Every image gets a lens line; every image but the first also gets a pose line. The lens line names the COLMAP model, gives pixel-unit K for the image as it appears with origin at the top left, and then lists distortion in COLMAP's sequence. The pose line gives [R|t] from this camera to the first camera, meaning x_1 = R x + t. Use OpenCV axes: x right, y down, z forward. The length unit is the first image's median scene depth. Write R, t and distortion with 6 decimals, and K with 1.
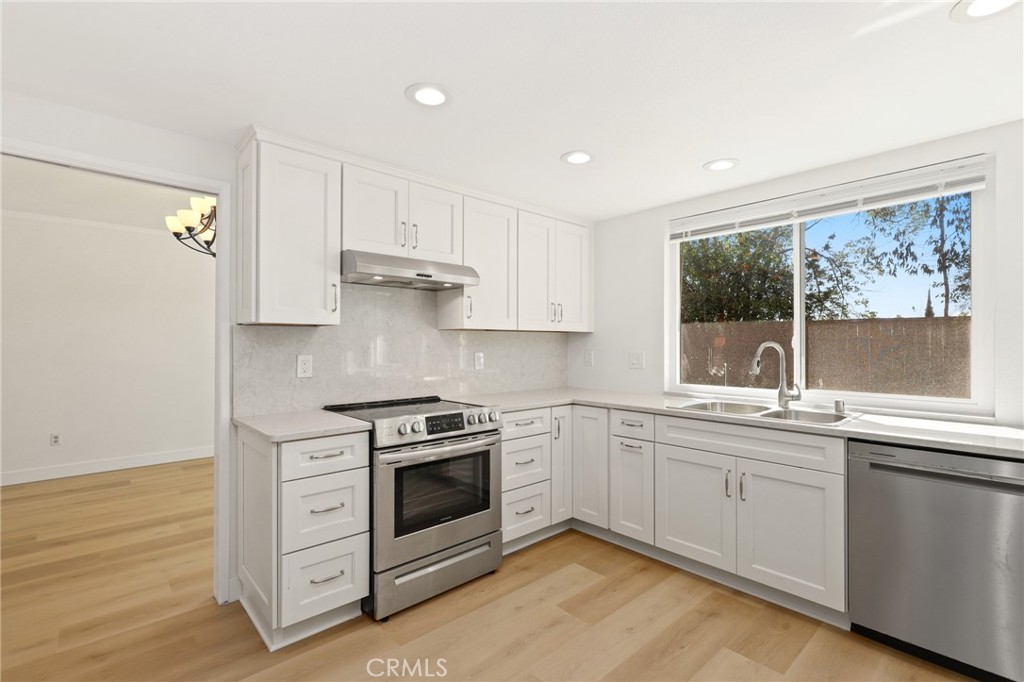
lens RADIAL K [[467.8, 0, 518.5], [0, 467.8, 341.4], [0, 0, 1]] dist [-0.000486, 0.000986]
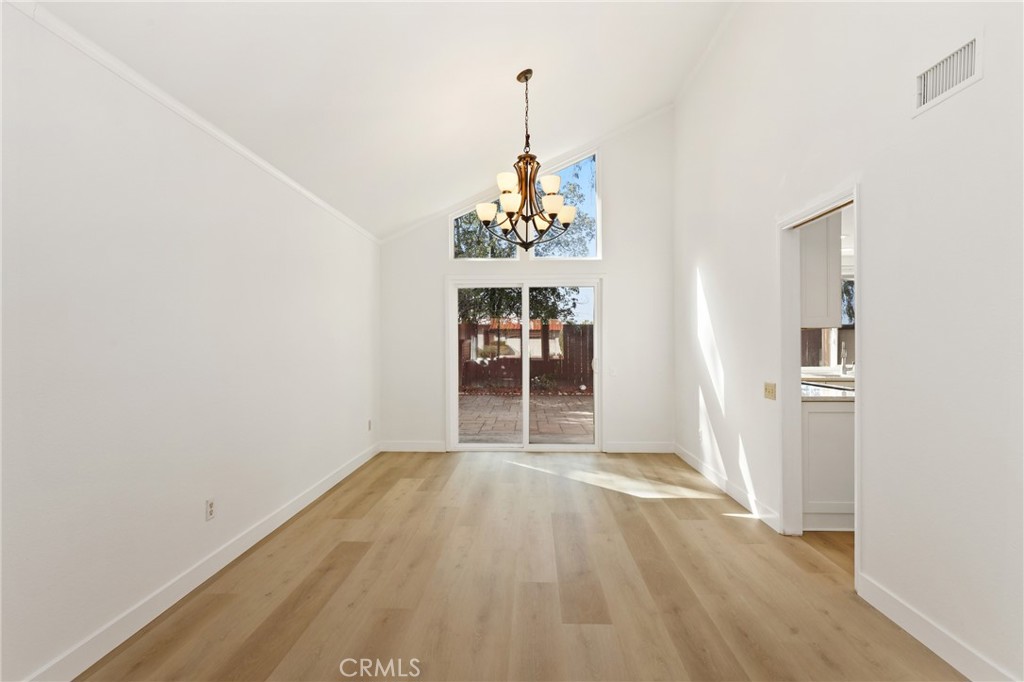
lens RADIAL K [[515.2, 0, 512.0], [0, 515.2, 341.0], [0, 0, 1]] dist [0.000521, 0.000134]
pose [[0.702084, 0.000477, 0.712094, -2.124414], [-0.000117, 1.000000, -0.000555, 0.002556], [-0.712094, 0.000306, 0.702084, 0.512083]]
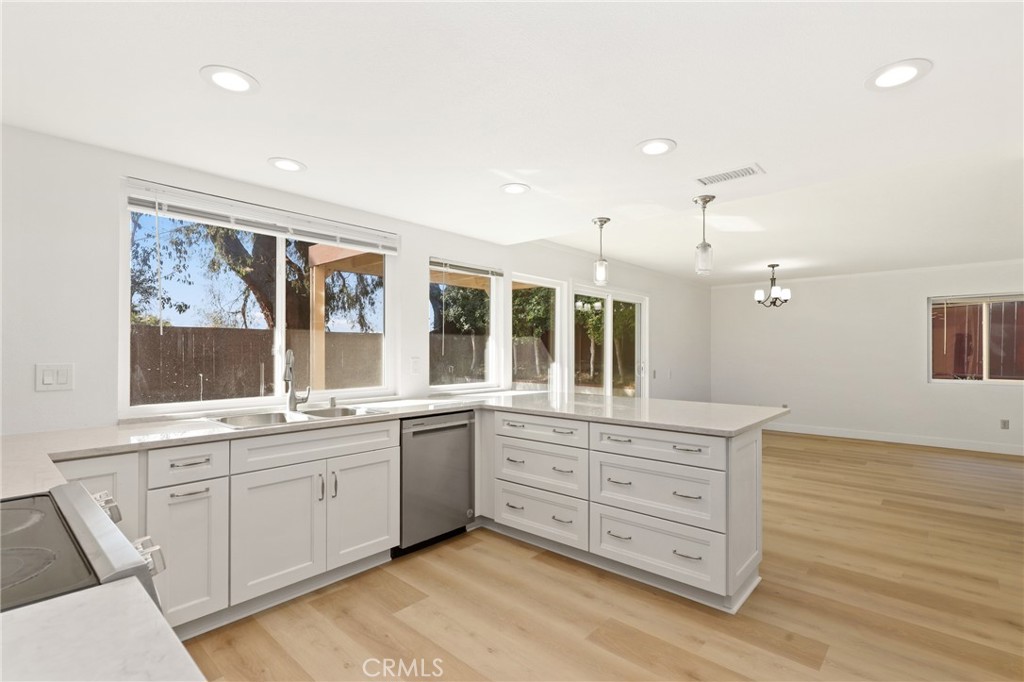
lens RADIAL K [[475.6, 0, 520.0], [0, 475.6, 348.8], [0, 0, 1]] dist [0.002874, 0.000194]
pose [[-0.102902, 0.003599, 0.994685, -0.607676], [-0.006576, 0.999969, -0.004298, 0.001457], [-0.994670, -0.006983, -0.102875, 0.646641]]
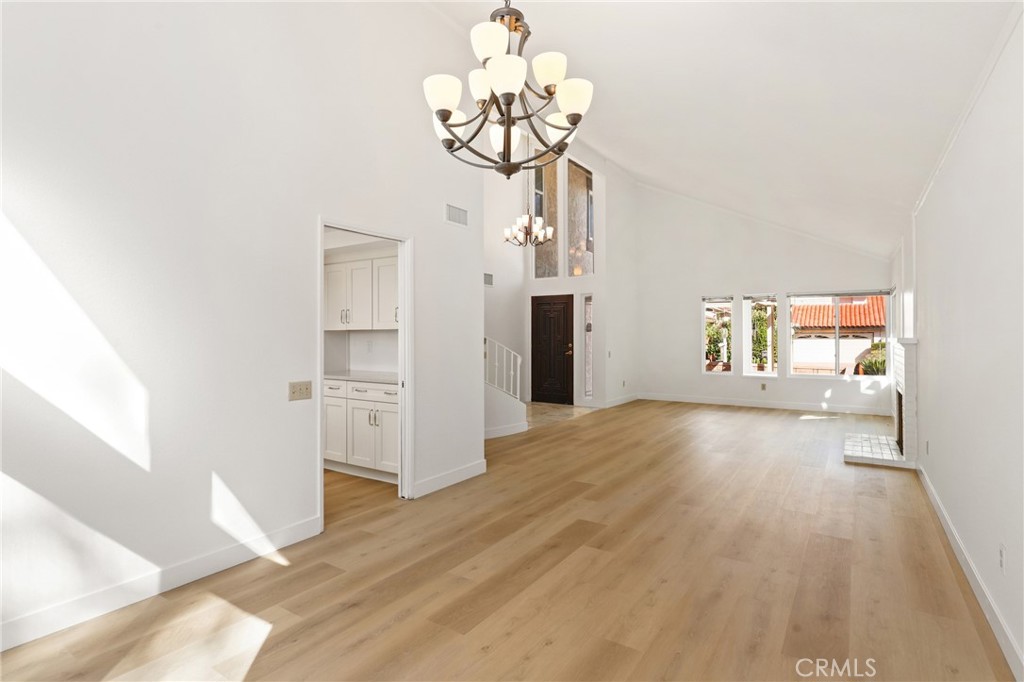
lens RADIAL K [[509.0, 0, 517.2], [0, 509.0, 334.2], [0, 0, 1]] dist [-0.000280, 0.000099]
pose [[-0.970334, -0.000121, -0.241768, -0.800757], [0.001892, 0.999965, -0.008094, 0.008174], [0.241761, -0.008311, -0.970300, 2.412703]]
